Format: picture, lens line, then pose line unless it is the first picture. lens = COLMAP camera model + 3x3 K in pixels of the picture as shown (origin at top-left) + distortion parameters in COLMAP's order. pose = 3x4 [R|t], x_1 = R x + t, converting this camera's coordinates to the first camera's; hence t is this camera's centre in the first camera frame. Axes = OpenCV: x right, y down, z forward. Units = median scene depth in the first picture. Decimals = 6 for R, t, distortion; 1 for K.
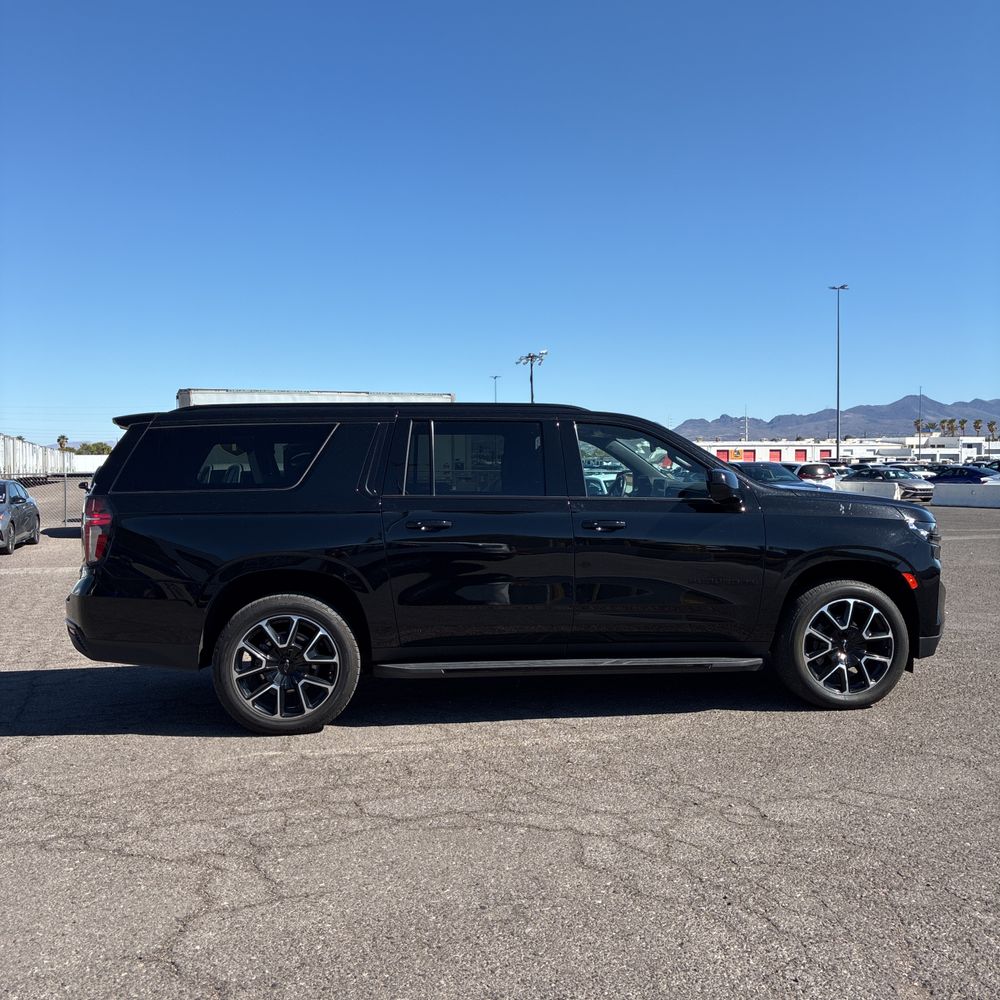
lens RADIAL K [[1027.2, 0, 500.0], [0, 1027.2, 500.0], [0, 0, 1]] dist [0.012602, 0.003688]
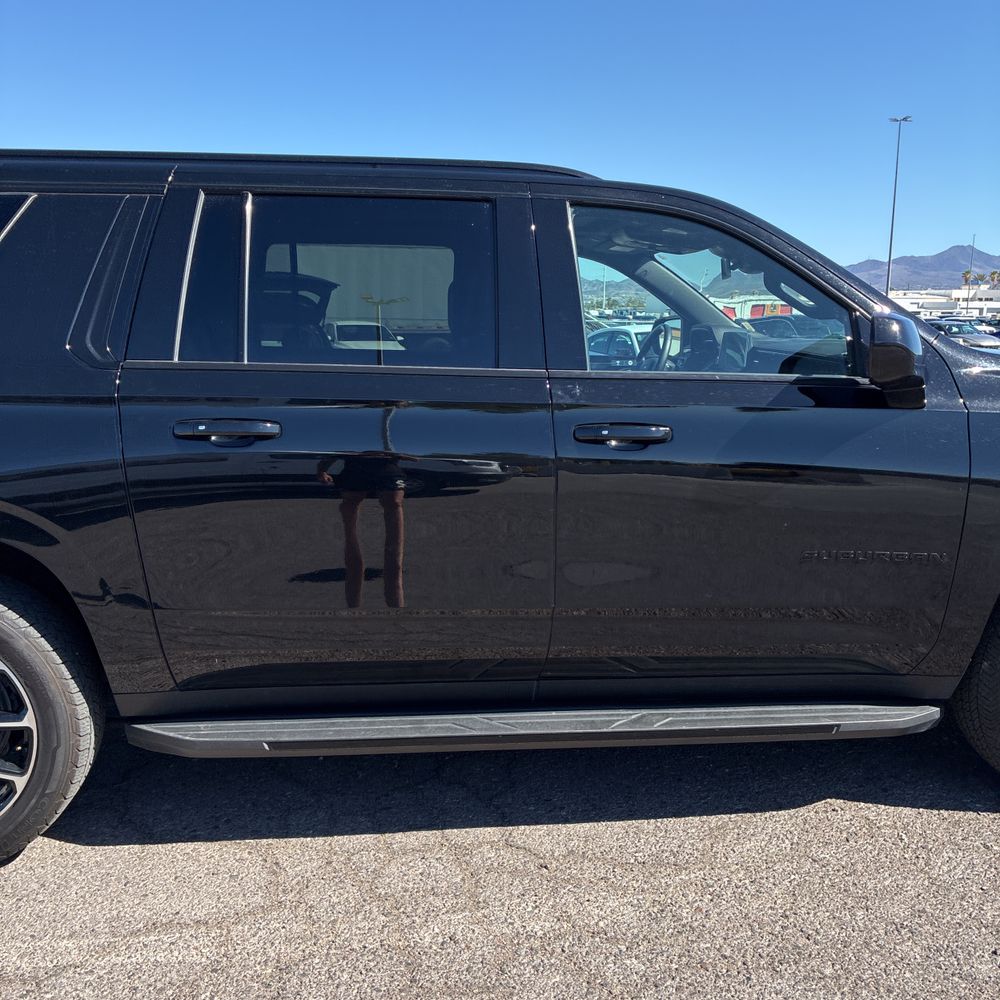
lens RADIAL K [[1059.1, 0, 499.8], [0, 1059.1, 527.0], [0, 0, 1]] dist [0.022129, 0.032090]
pose [[0.999577, 0.018661, -0.022305, 0.054625], [-0.014759, 0.986382, 0.163808, -0.010584], [0.025058, -0.163410, 0.986240, 0.504118]]
